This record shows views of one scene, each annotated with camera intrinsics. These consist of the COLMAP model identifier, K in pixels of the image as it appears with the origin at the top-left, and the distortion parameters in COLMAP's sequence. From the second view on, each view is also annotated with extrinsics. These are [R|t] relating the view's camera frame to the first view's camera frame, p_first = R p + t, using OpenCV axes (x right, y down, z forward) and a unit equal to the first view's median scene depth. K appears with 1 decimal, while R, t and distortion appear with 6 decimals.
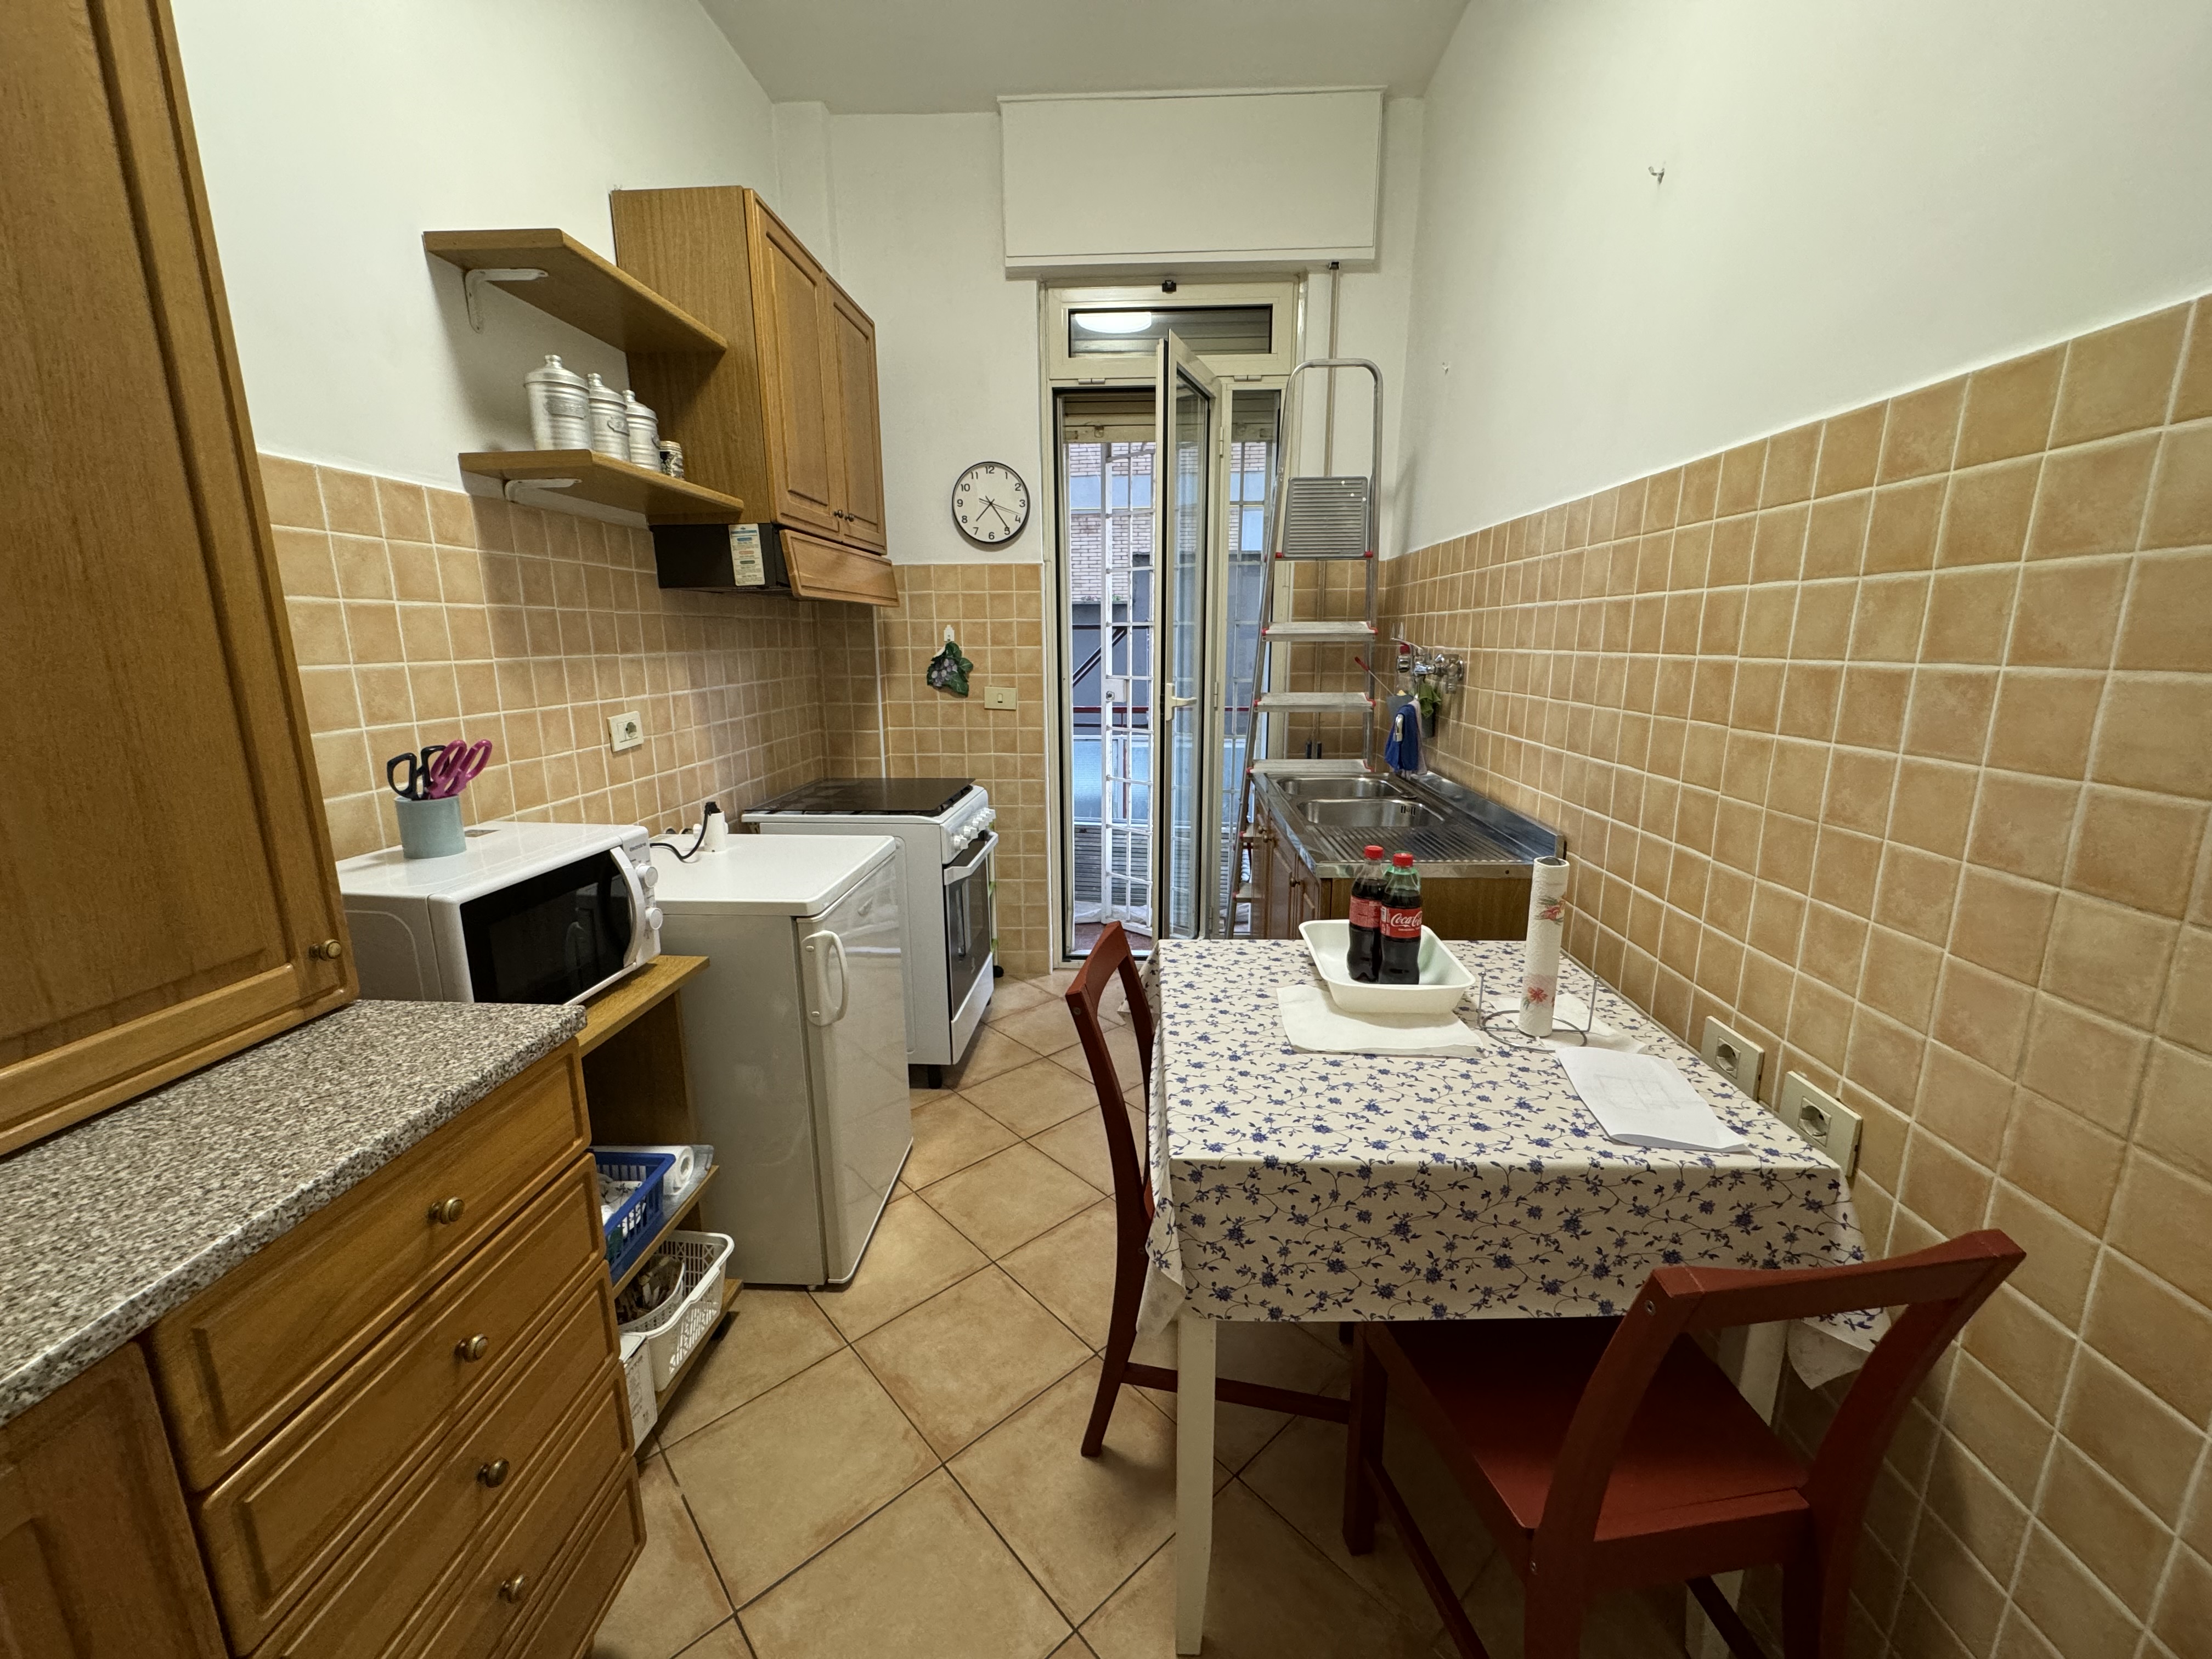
lens RADIAL K [[883.4, 0, 1106.0], [0, 883.4, 829.5], [0, 0, 1]] dist [-0.000957, 0.000179]
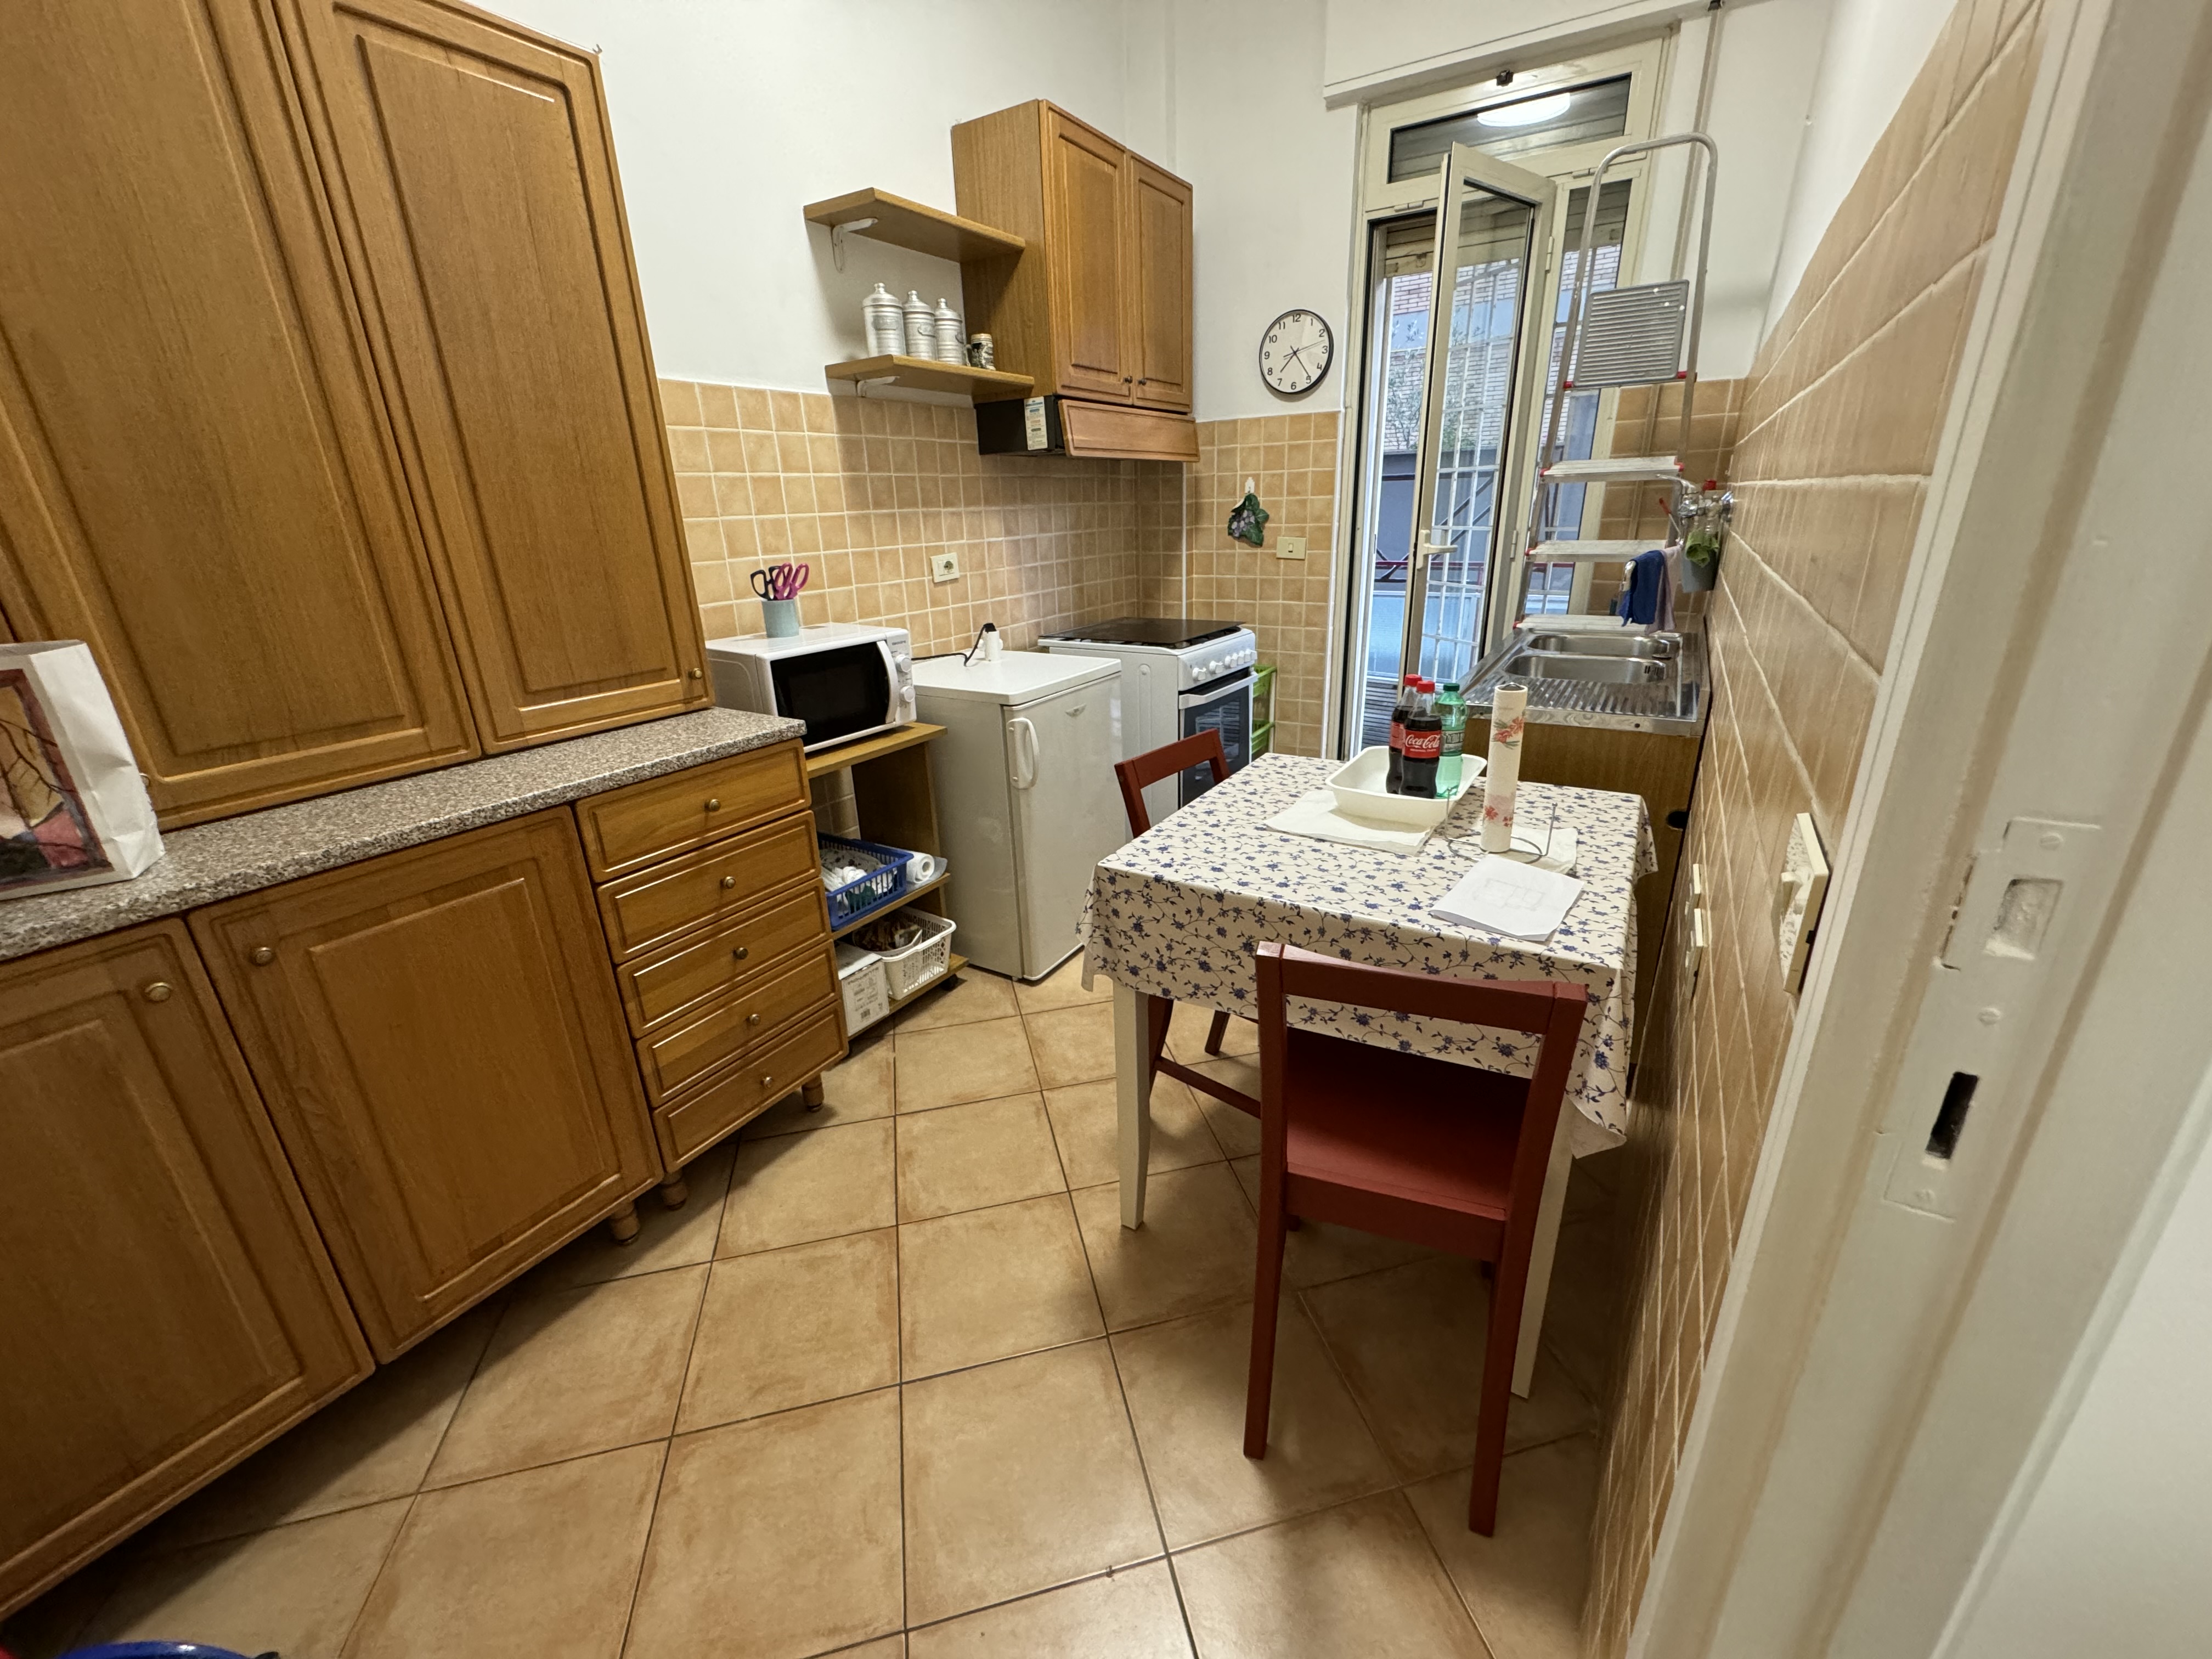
lens RADIAL K [[883.4, 0, 1106.0], [0, 883.4, 829.5], [0, 0, 1]] dist [-0.000957, 0.000179]
pose [[0.876491, 0.146834, -0.458480, 0.431417], [-0.077464, 0.982957, 0.166715, 0.046978], [0.475146, -0.110608, 0.872927, -0.133315]]
